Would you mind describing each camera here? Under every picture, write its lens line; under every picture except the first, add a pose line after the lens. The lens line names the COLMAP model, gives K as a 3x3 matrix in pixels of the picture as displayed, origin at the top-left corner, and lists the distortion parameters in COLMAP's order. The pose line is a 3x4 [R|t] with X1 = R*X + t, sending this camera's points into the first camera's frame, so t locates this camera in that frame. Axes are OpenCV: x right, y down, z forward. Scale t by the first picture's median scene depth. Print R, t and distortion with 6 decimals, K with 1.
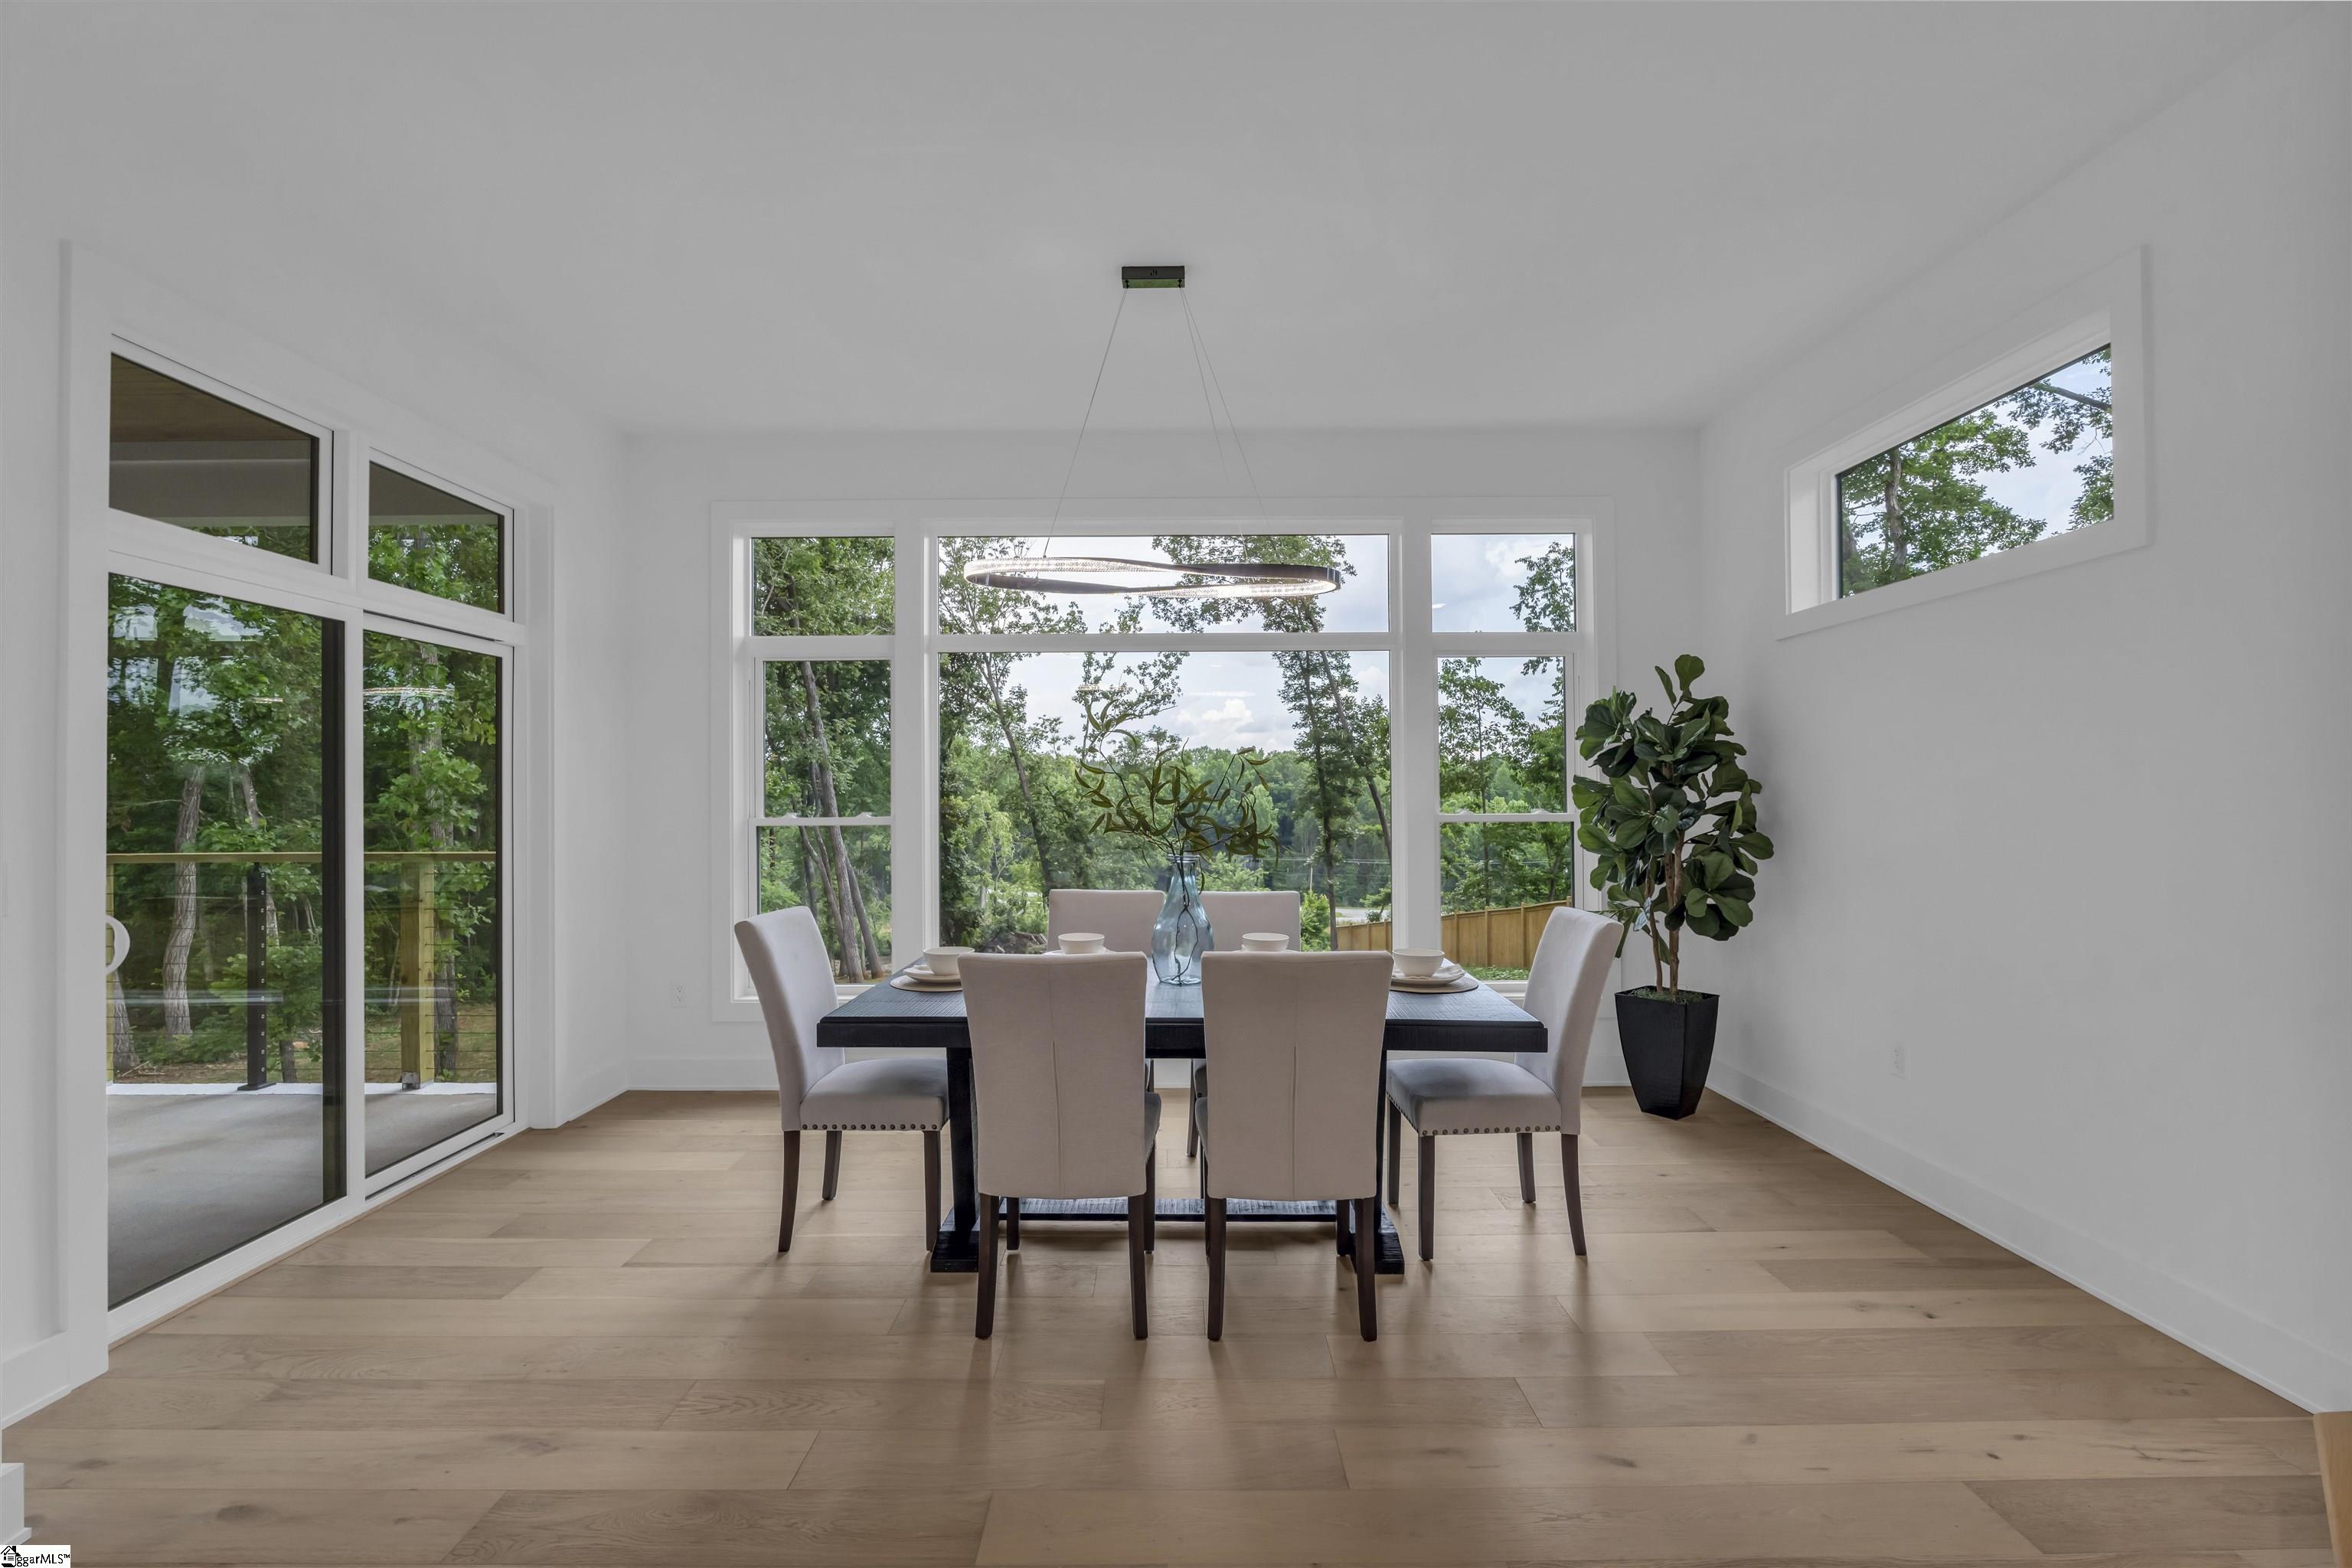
lens RADIAL K [[1021.2, 0, 1172.2], [0, 1021.2, 789.3], [0, 0, 1]] dist [-0.005149, 0.000104]
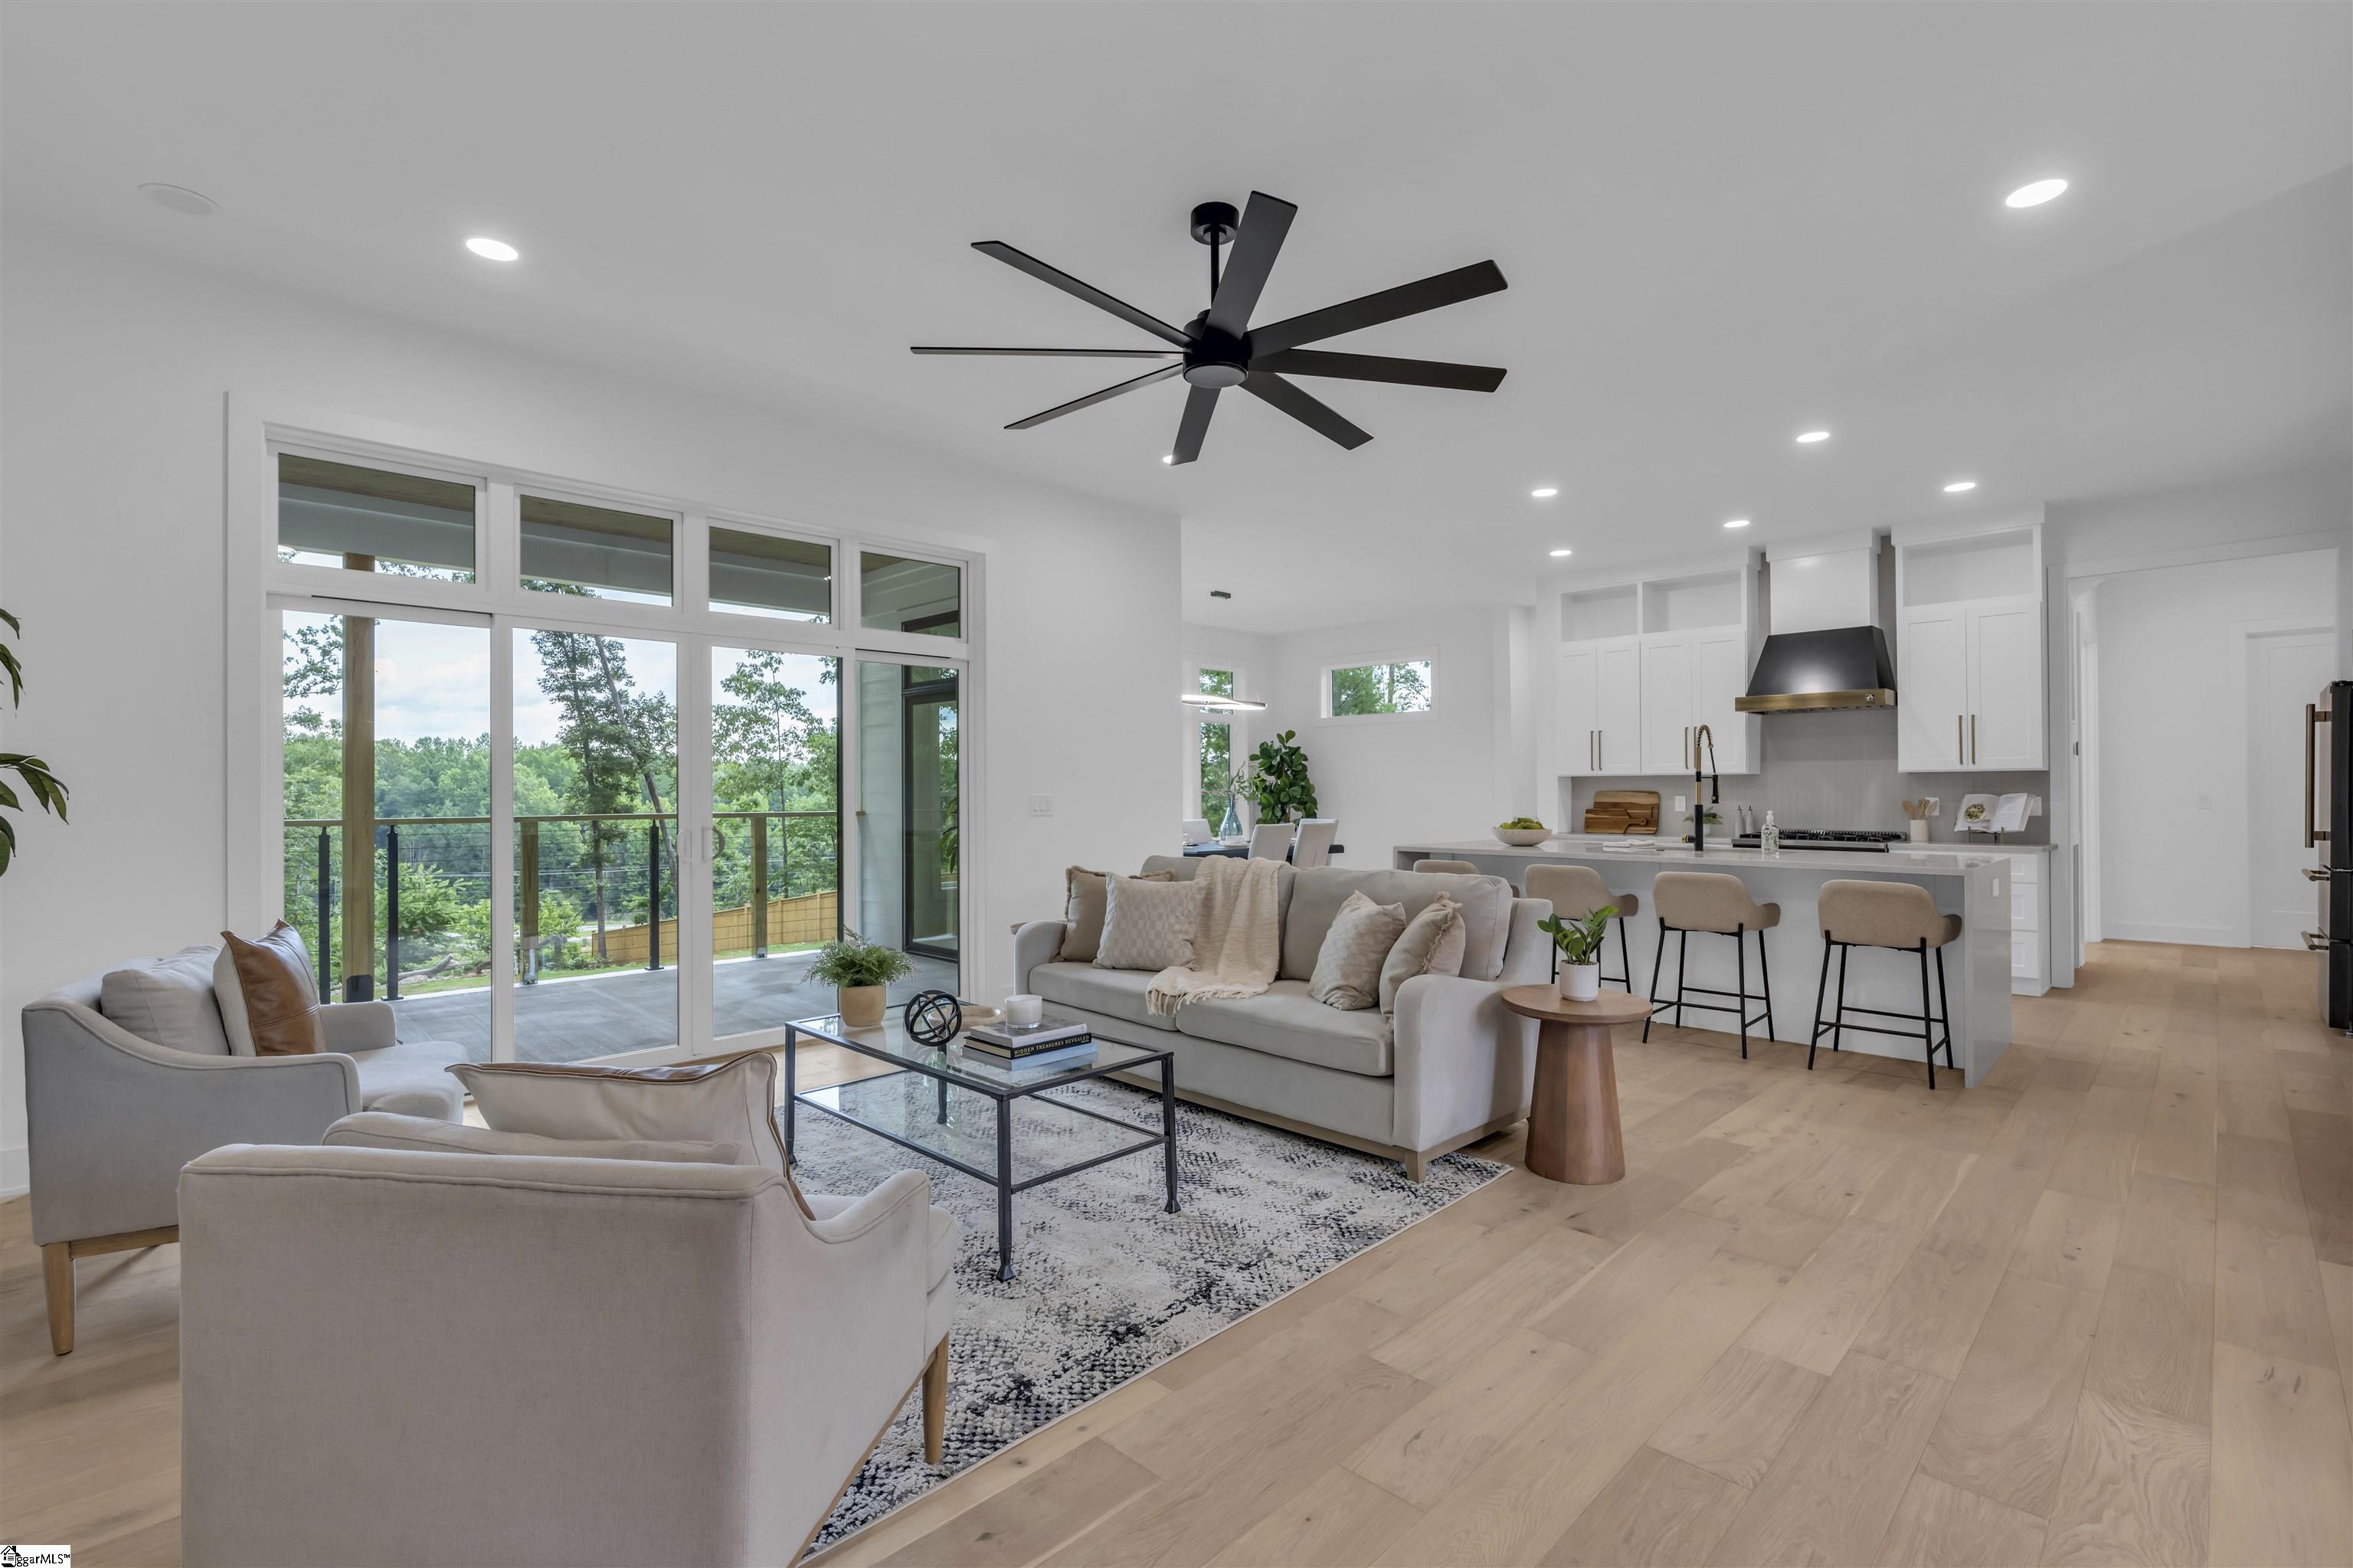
lens RADIAL K [[1057.0, 0, 1172.3], [0, 1057.0, 794.8], [0, 0, 1]] dist [-0.003111, -0.000580]
pose [[0.706761, 0.000003, 0.707452, -0.190271], [-0.003152, 0.999990, 0.003145, 0.003293], [-0.707445, -0.004453, 0.706754, -0.084423]]
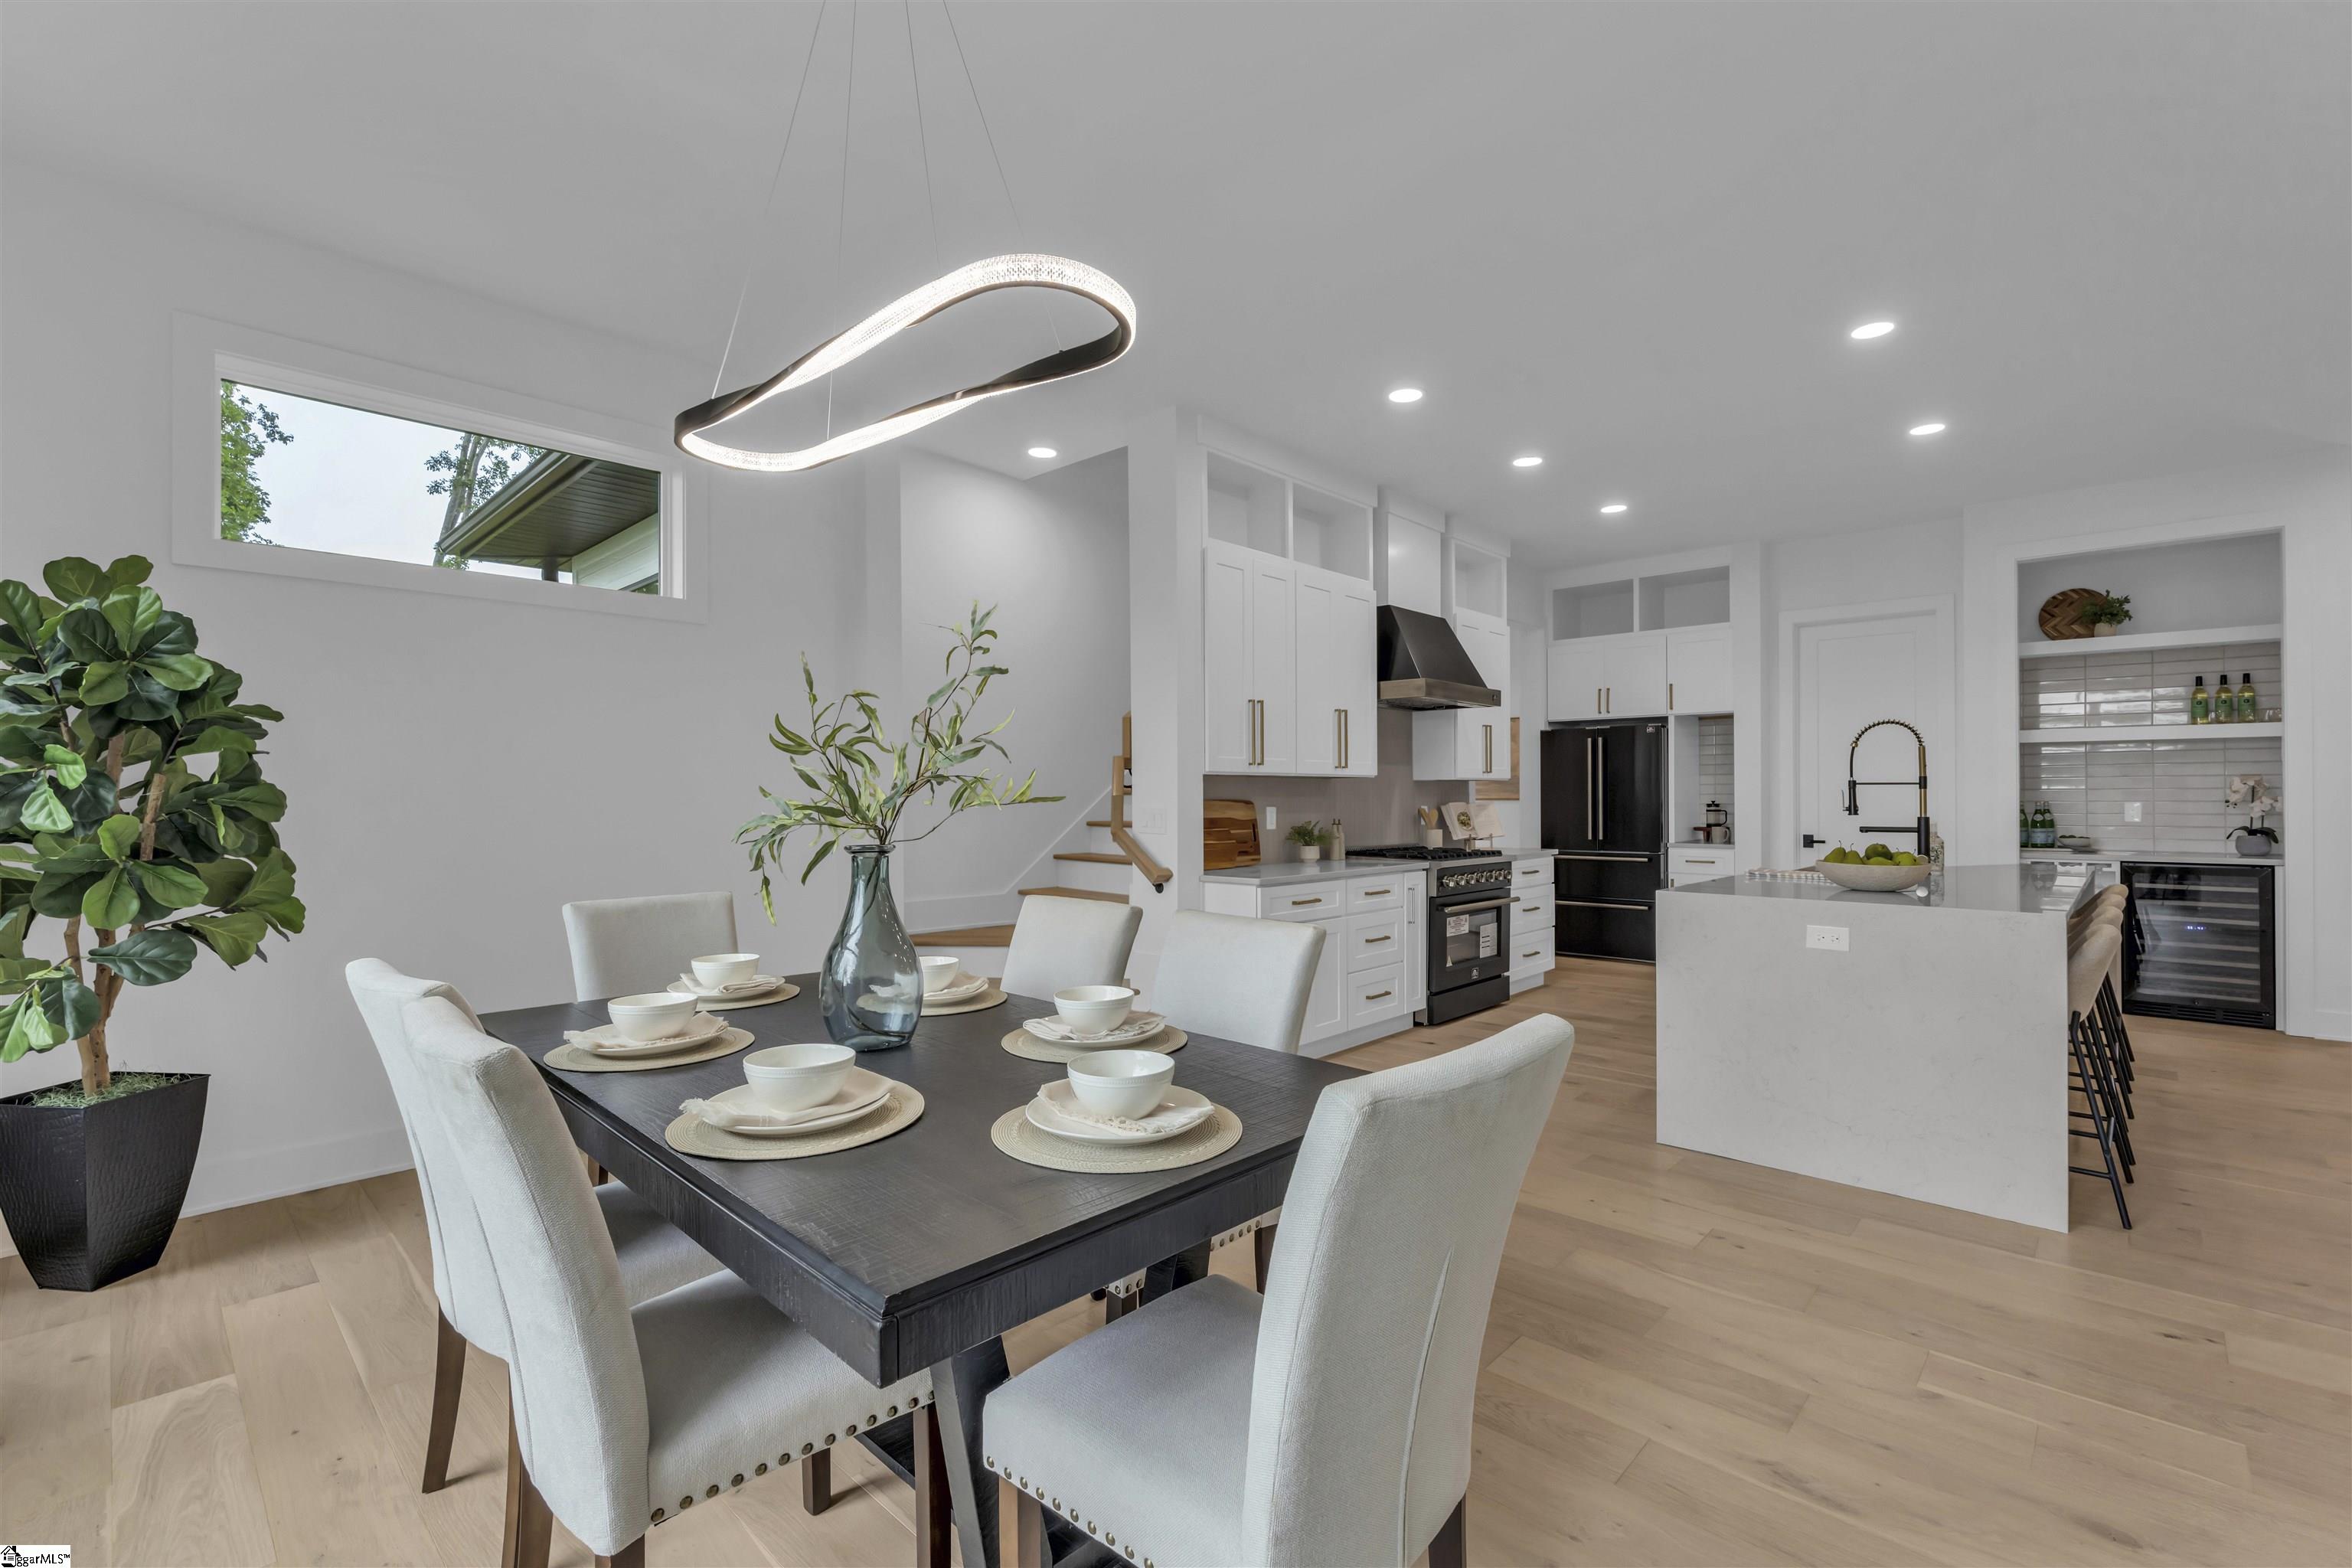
lens RADIAL K [[1035.6, 0, 1172.1], [0, 1035.6, 787.4], [0, 0, 1]] dist [-0.004279, -0.000705]
pose [[-0.729107, 0.009366, 0.684336, -0.049021], [0.000023, 0.999907, -0.013661, 0.003140], [-0.684400, -0.009945, -0.729039, 0.116926]]
